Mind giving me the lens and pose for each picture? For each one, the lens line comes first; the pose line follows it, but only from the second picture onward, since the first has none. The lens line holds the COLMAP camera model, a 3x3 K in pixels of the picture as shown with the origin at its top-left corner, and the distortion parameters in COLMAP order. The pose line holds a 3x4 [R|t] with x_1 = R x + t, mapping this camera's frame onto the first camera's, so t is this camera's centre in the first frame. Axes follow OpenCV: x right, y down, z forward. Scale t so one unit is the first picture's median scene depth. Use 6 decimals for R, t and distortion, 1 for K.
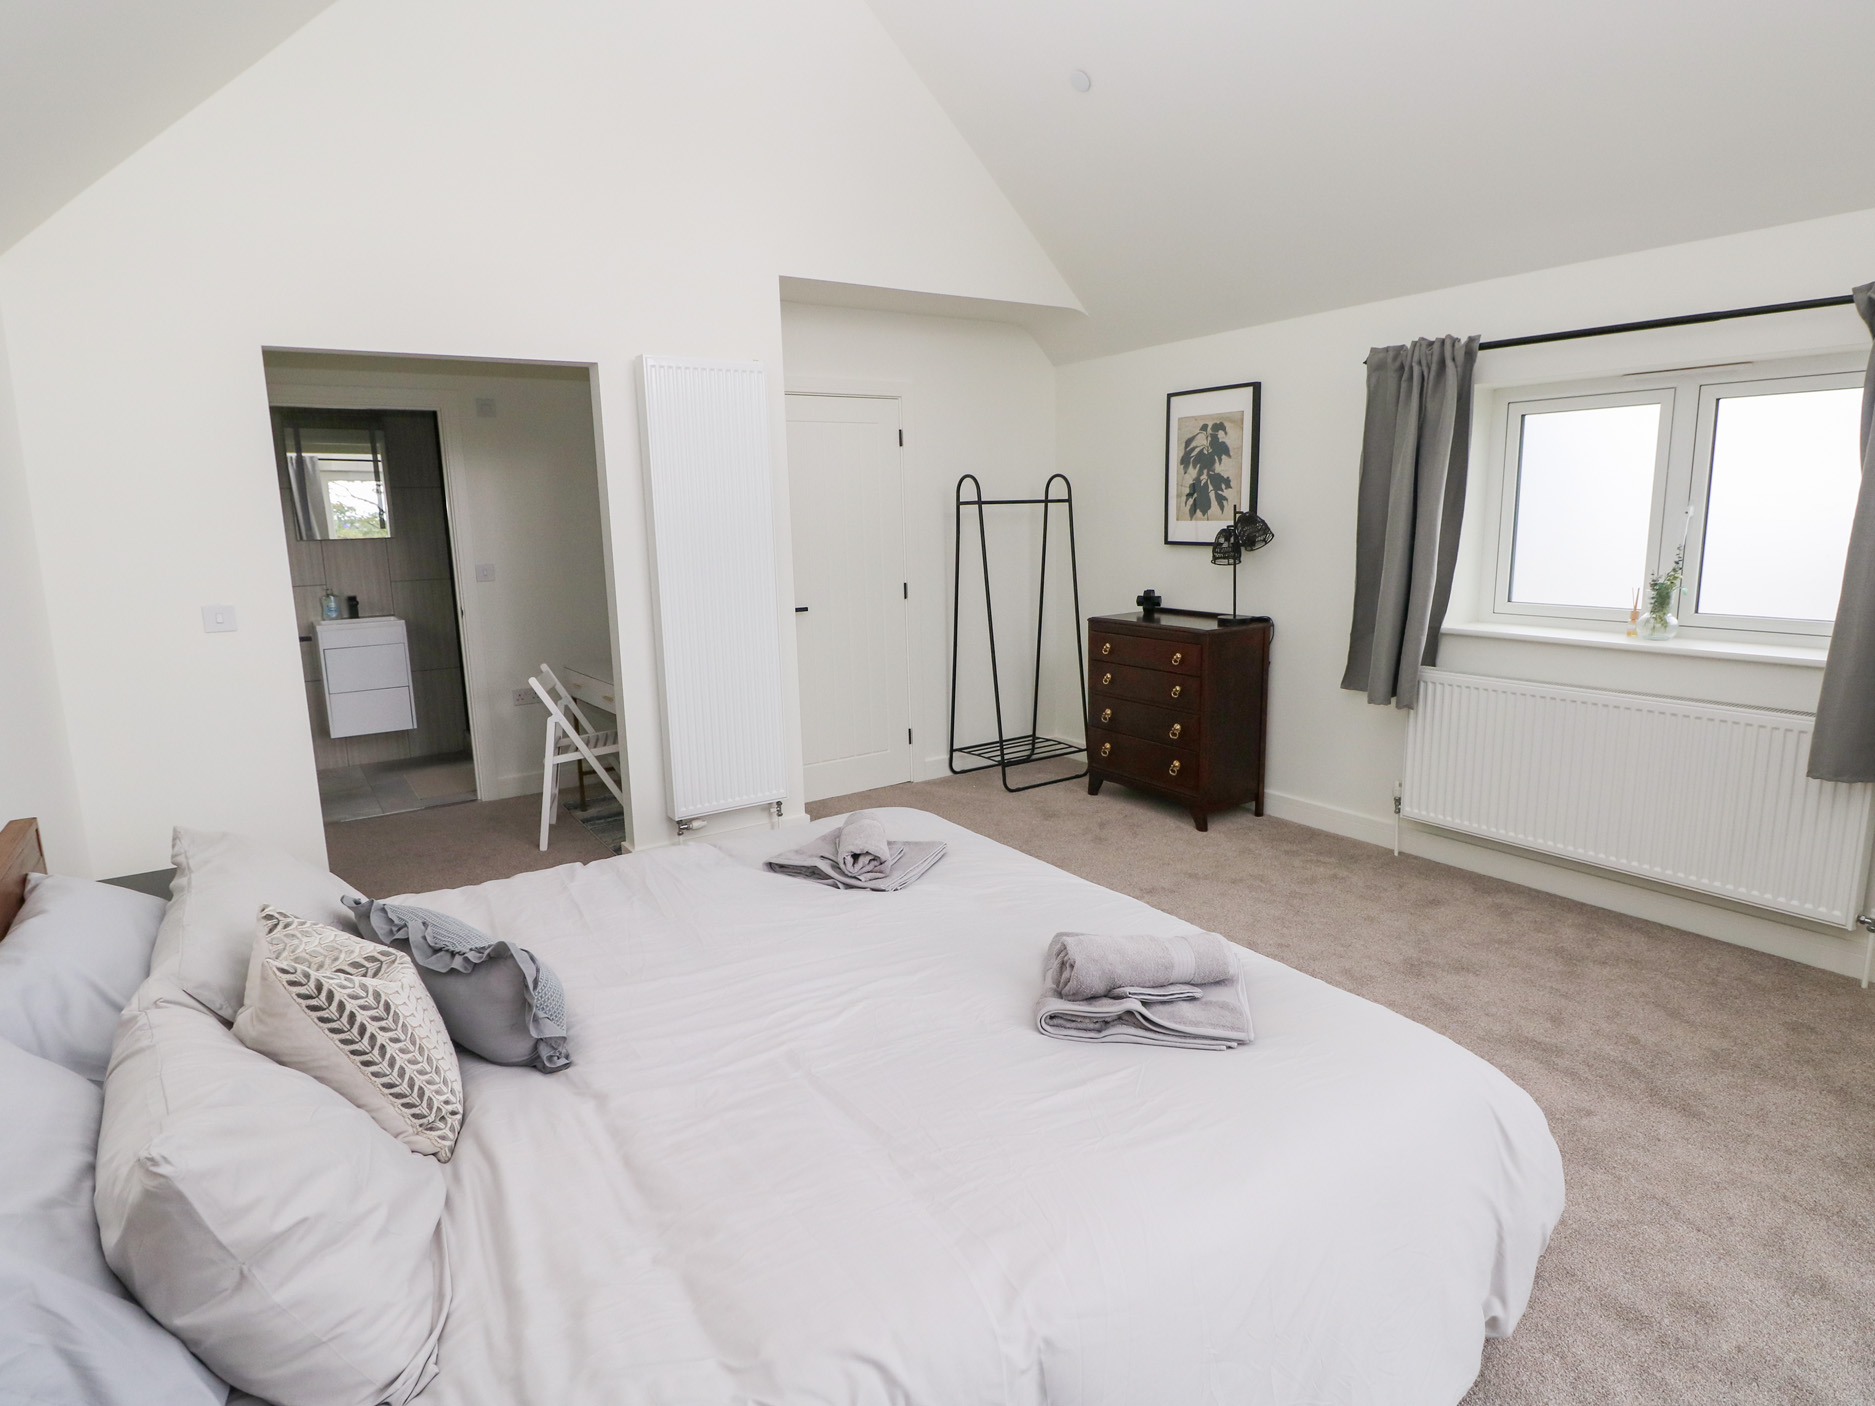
lens RADIAL K [[1040.5, 0, 928.5], [0, 1040.5, 701.6], [0, 0, 1]] dist [-0.000662, -0.020997]
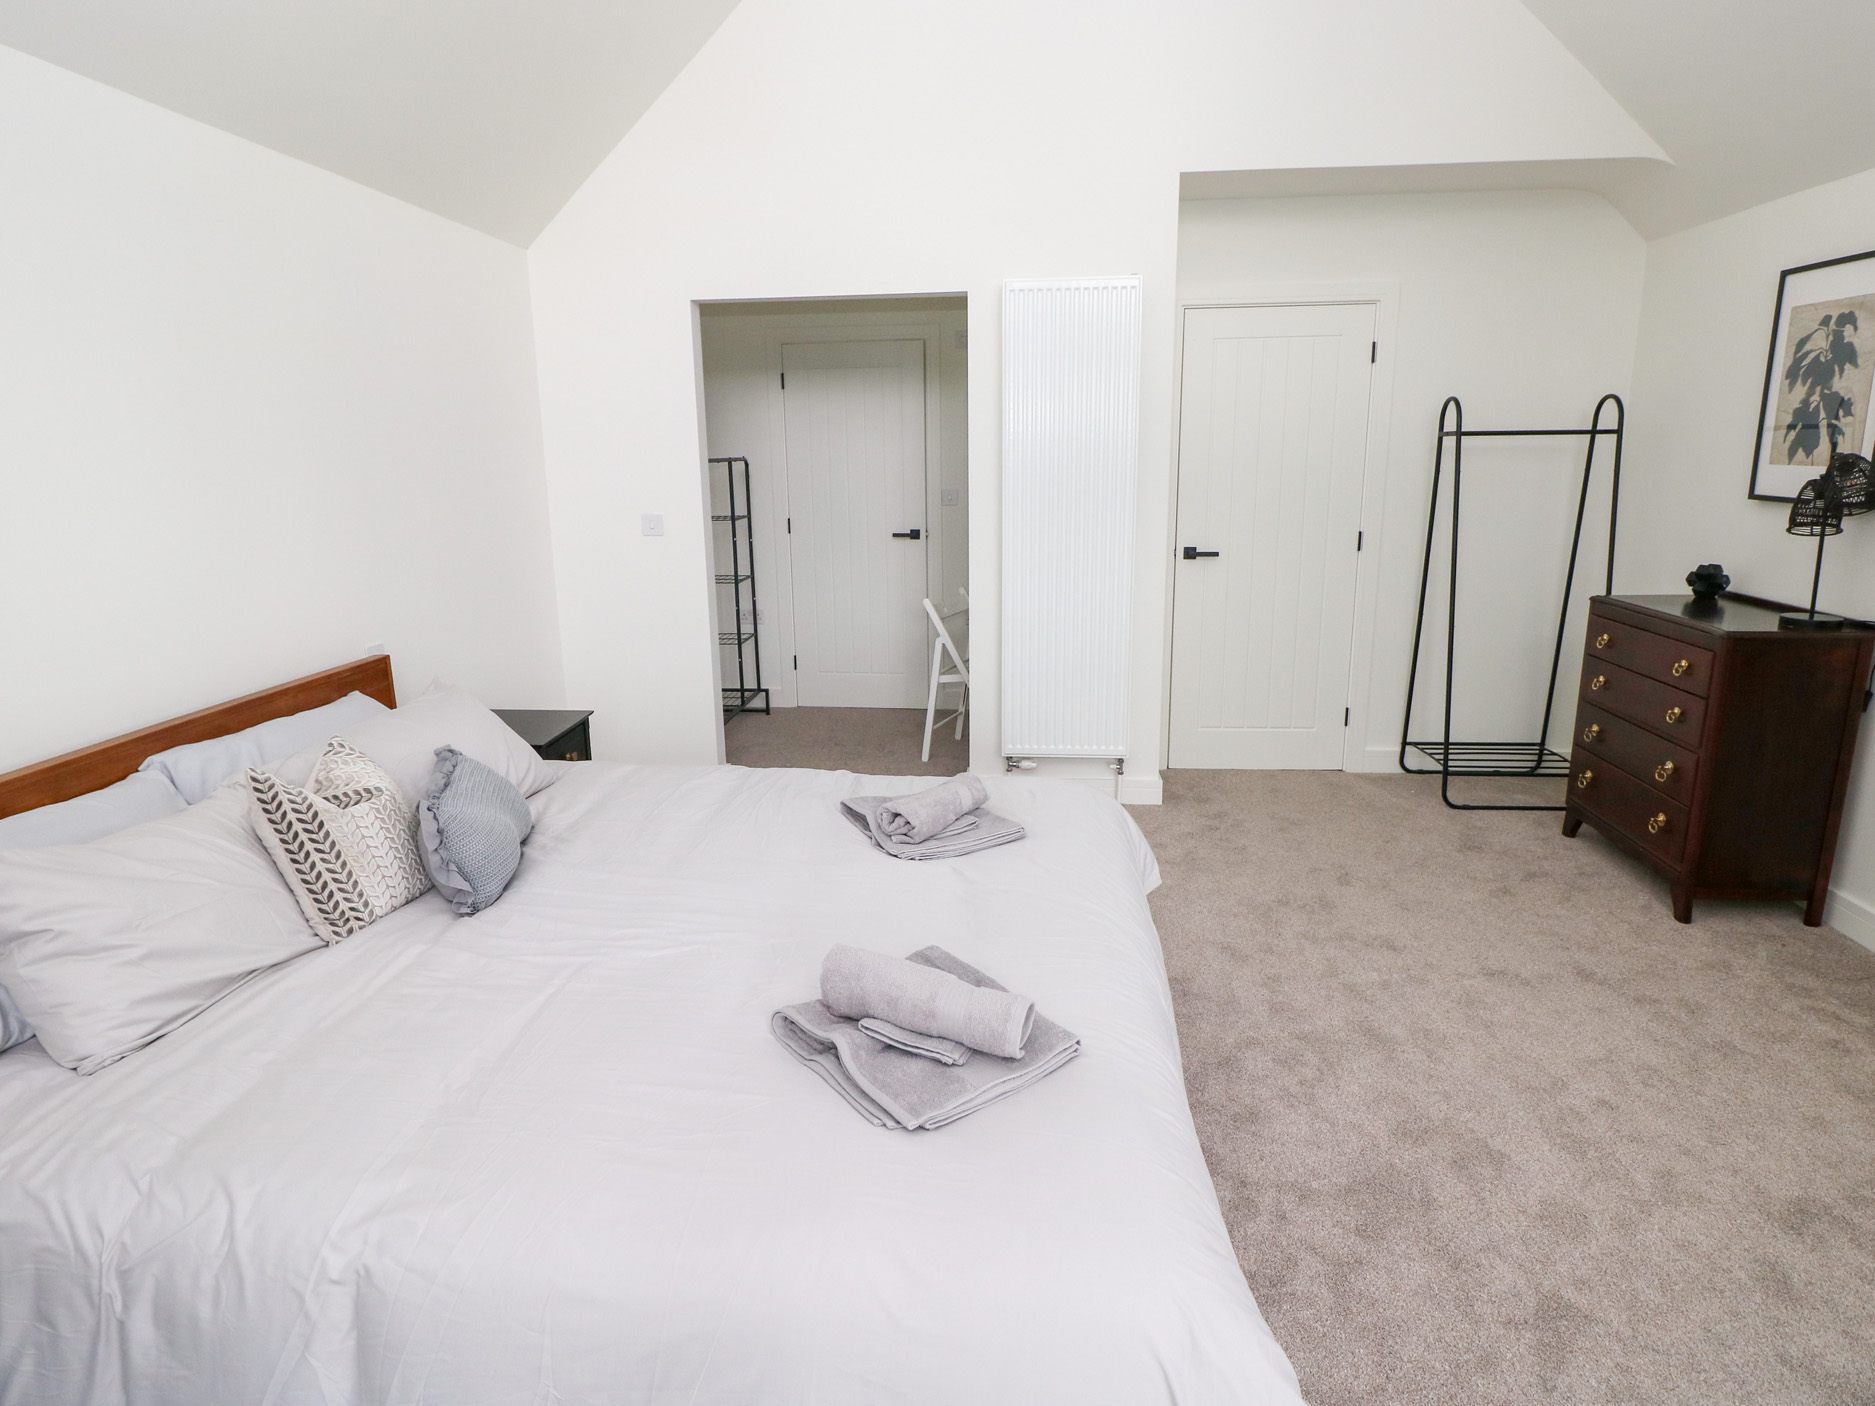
lens RADIAL K [[1075.6, 0, 937.5], [0, 1075.6, 703.0], [0, 0, 1]] dist [0.001531, -0.018290]
pose [[0.767824, 0.161156, -0.620061, 0.291259], [-0.121181, 0.986907, 0.106442, -0.032558], [0.629096, -0.006589, 0.777300, 0.137412]]
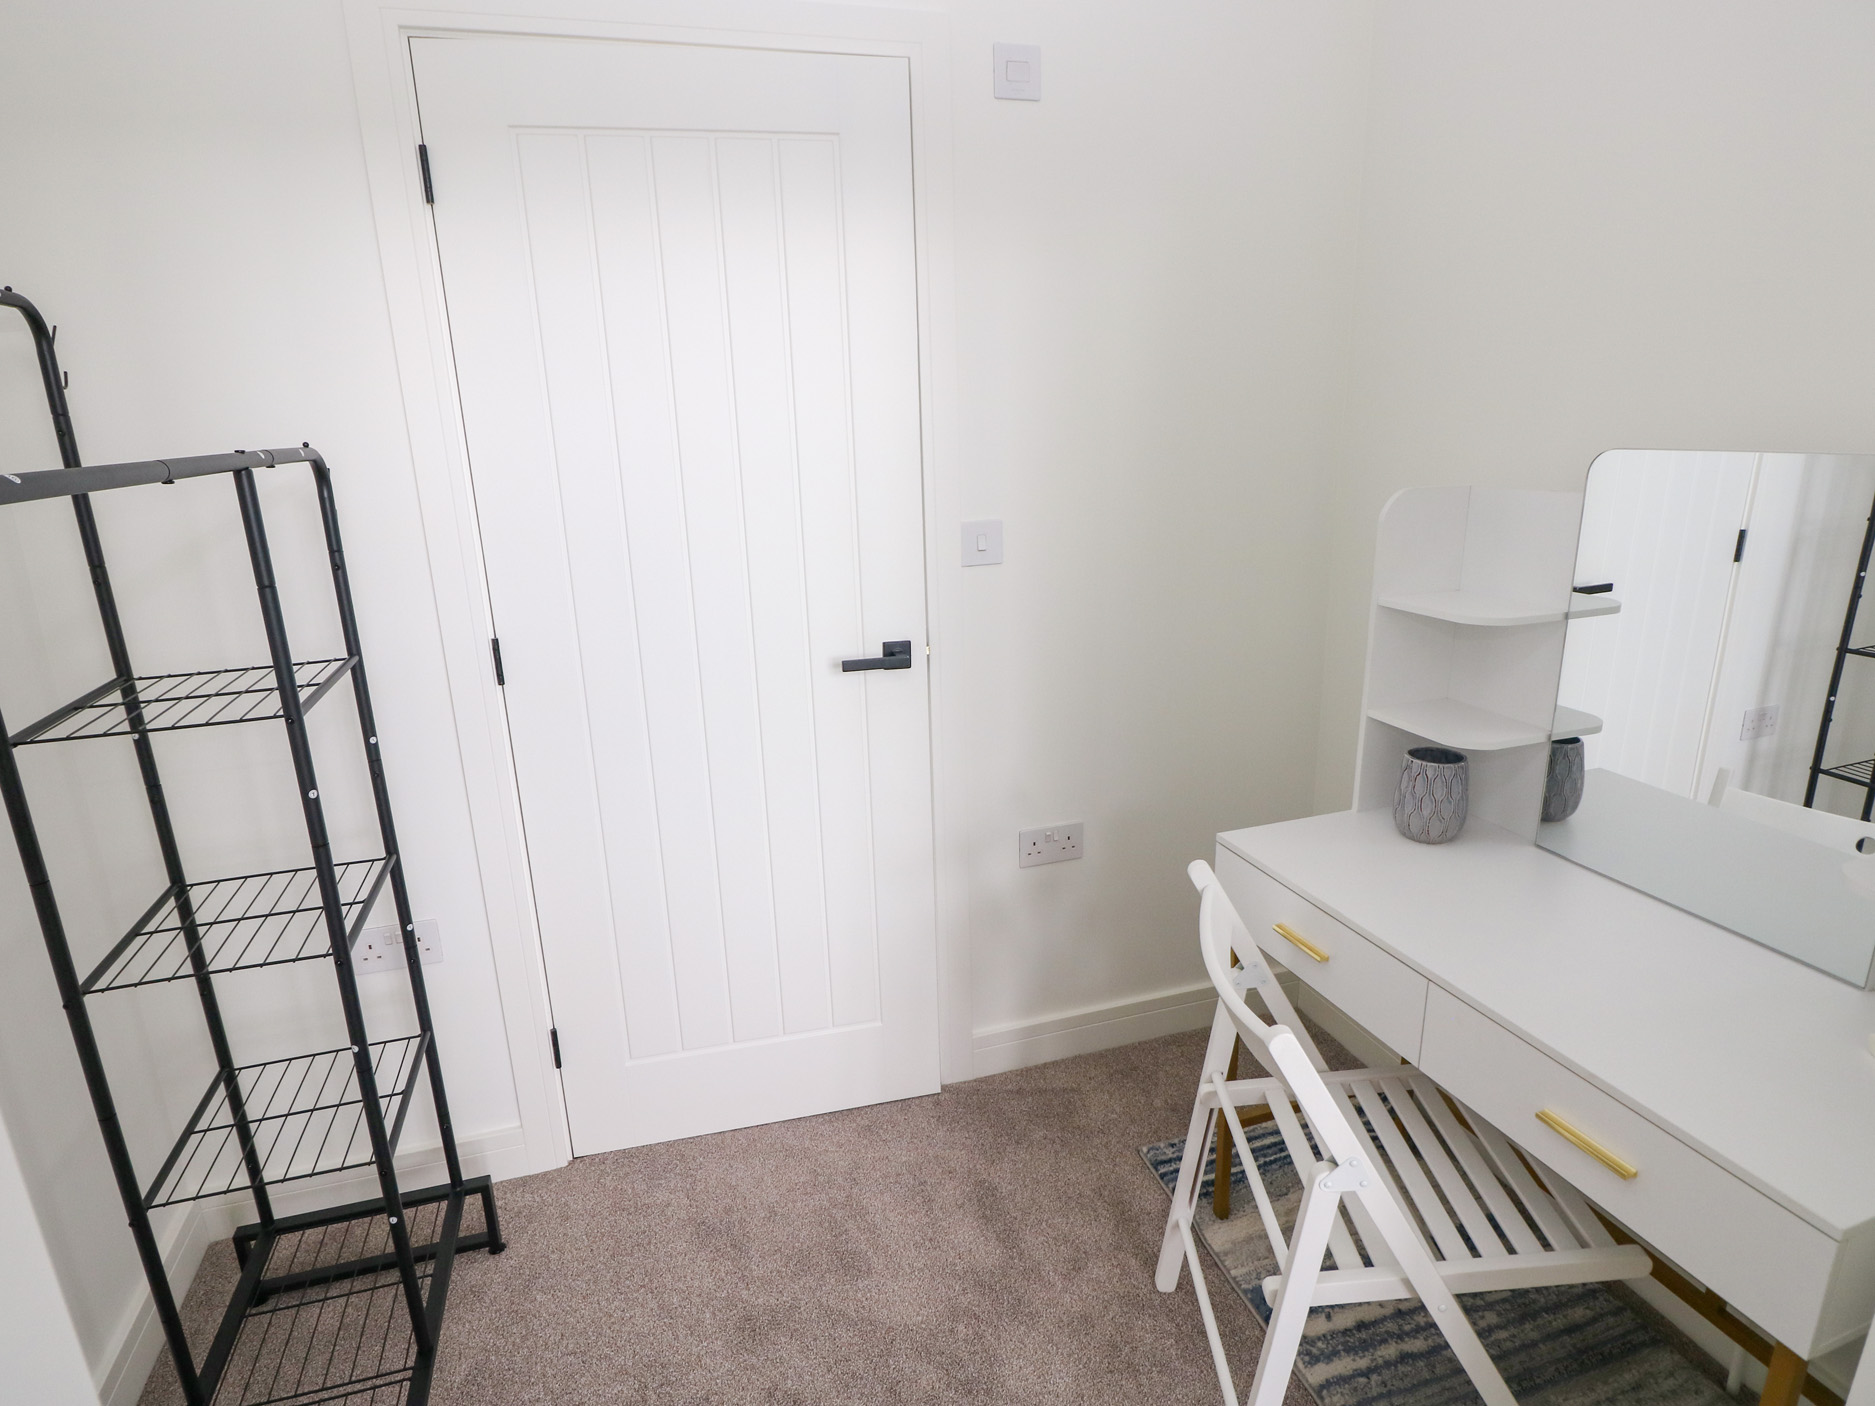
lens RADIAL K [[1040.5, 0, 928.5], [0, 1040.5, 701.6], [0, 0, 1]] dist [-0.000662, -0.020997]
pose [[0.953333, 0.067737, -0.294225, -0.336125], [-0.039564, 0.994132, 0.100676, -0.106281], [0.299319, -0.084337, 0.950419, 0.649441]]
